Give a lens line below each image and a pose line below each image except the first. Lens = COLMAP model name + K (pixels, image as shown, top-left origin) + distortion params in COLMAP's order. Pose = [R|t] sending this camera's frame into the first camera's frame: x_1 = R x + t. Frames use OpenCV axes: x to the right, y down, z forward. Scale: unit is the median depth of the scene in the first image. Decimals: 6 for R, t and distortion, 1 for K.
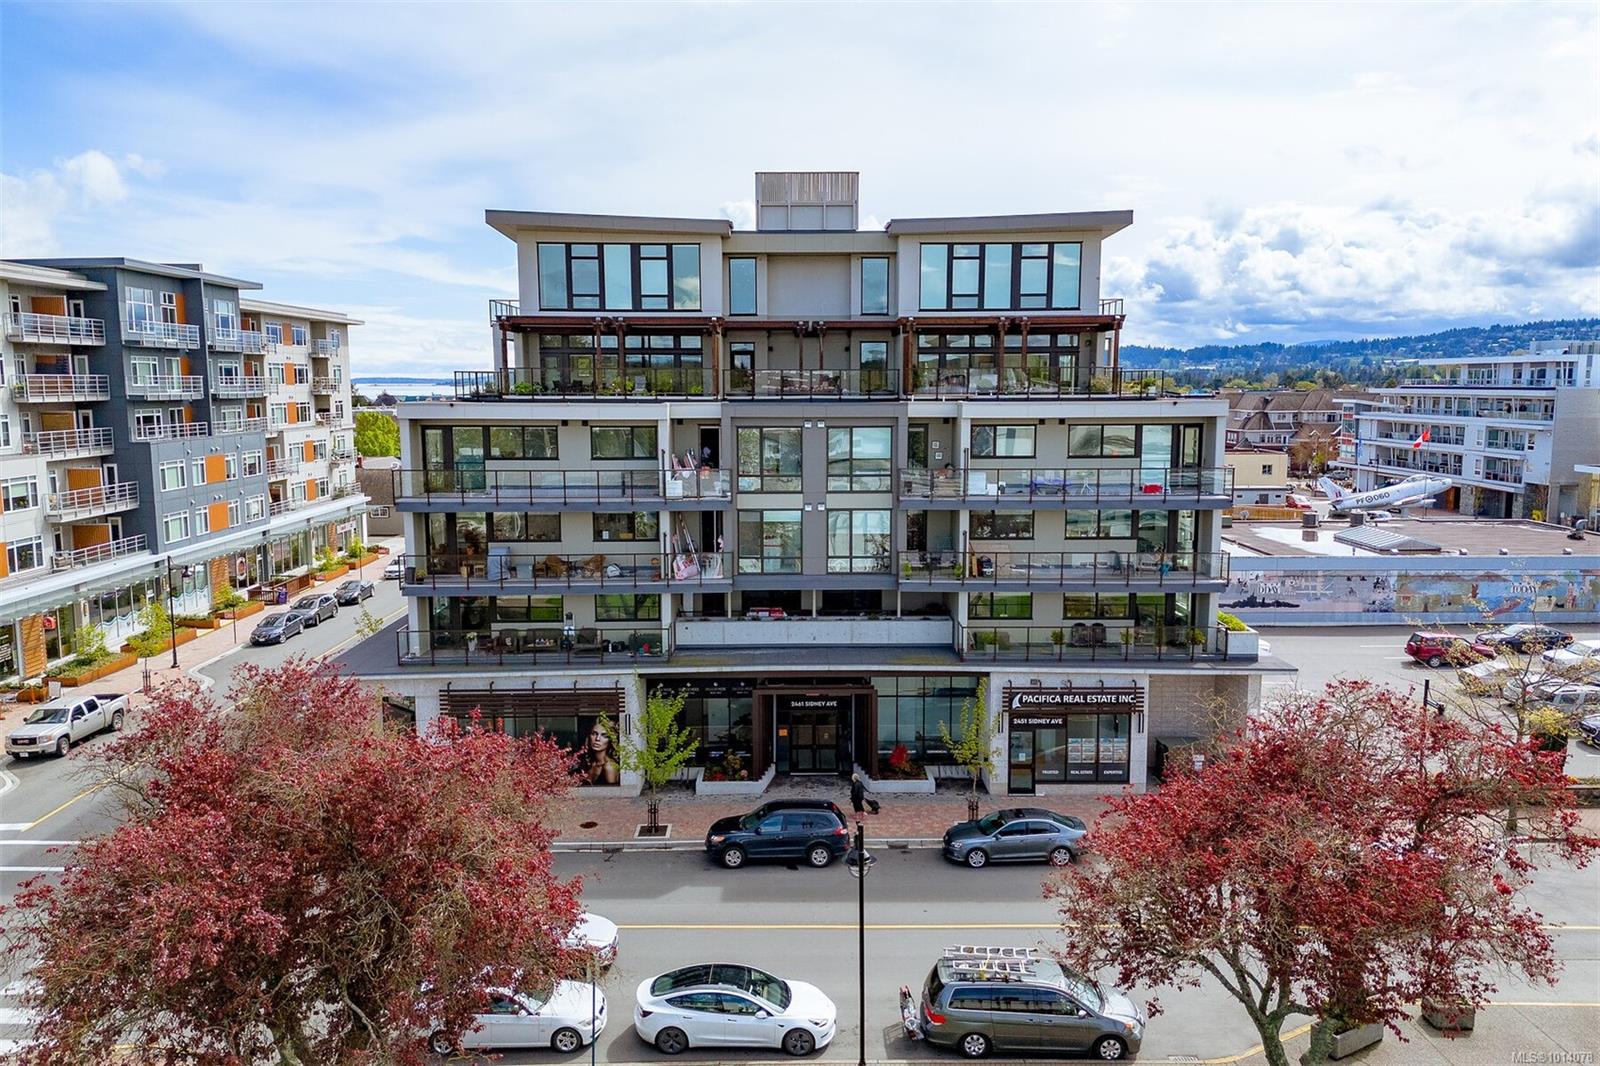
lens RADIAL K [[1010.4, 0, 798.0], [0, 1010.4, 481.1], [0, 0, 1]] dist [0.014067, -0.000458]
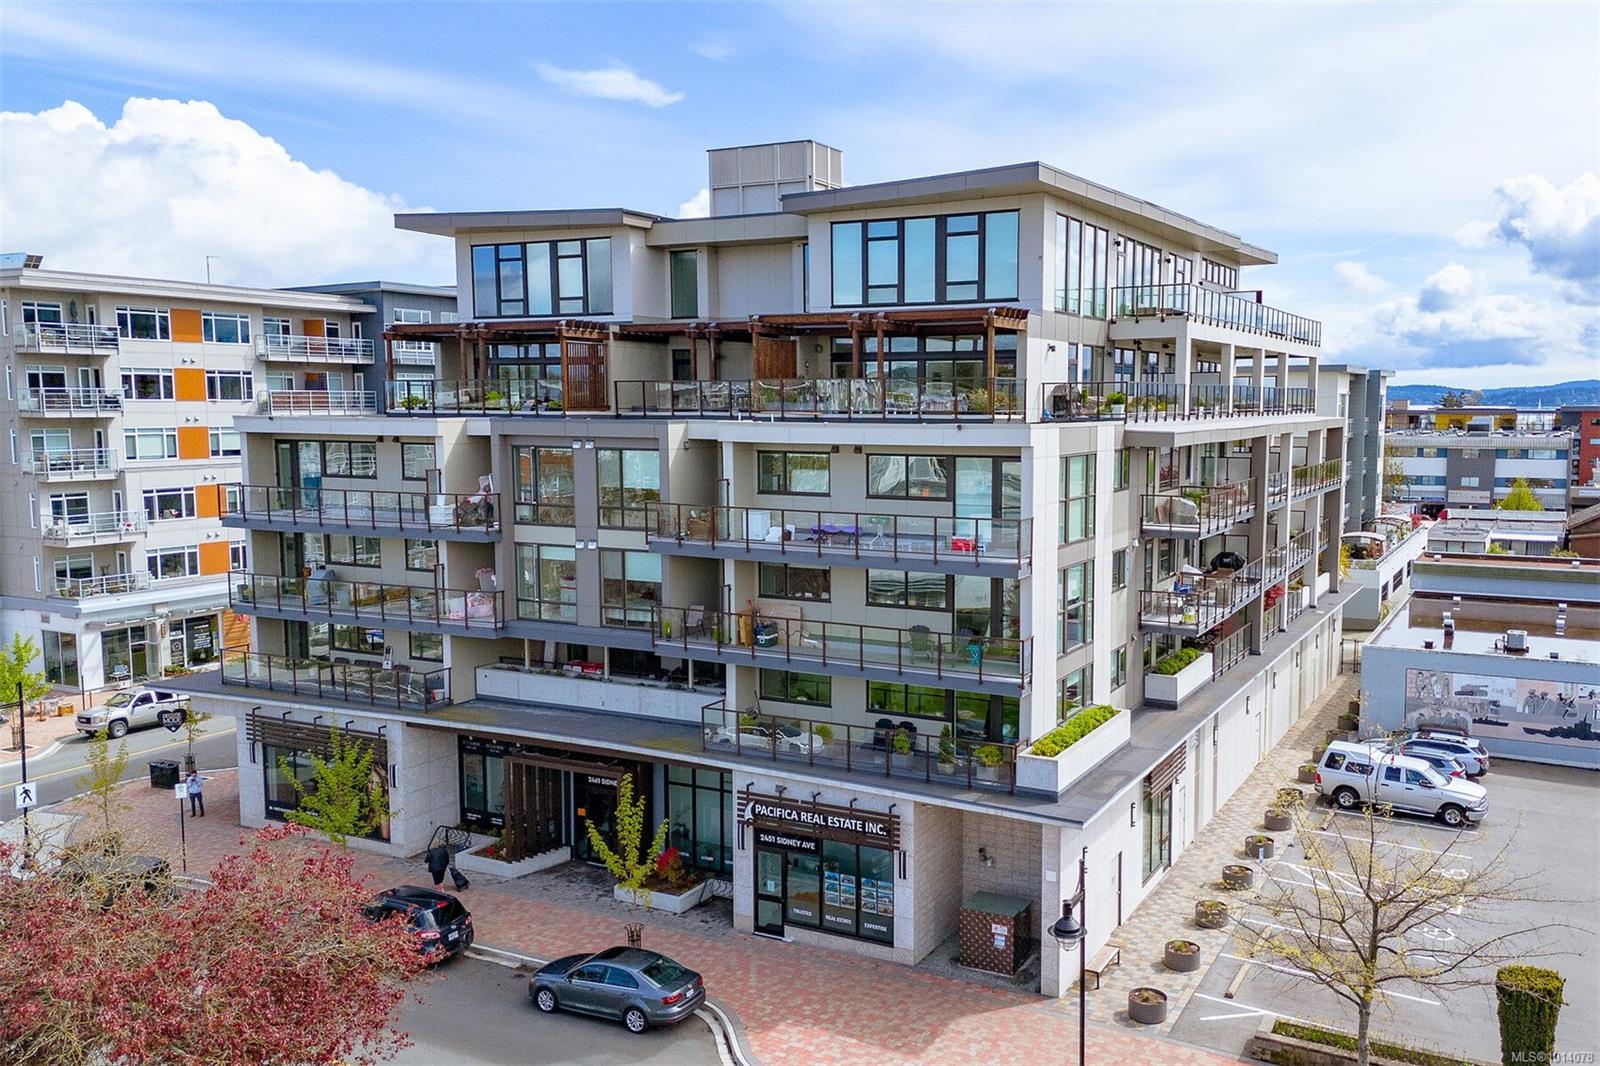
lens RADIAL K [[1145.0, 0, 795.3], [0, 1145.0, 499.1], [0, 0, 1]] dist [0.009777, -0.002667]
pose [[0.923114, 0.038653, -0.382580, 0.498609], [-0.044612, 0.998982, -0.006713, -0.012153], [0.381930, 0.023265, 0.923898, 0.180433]]
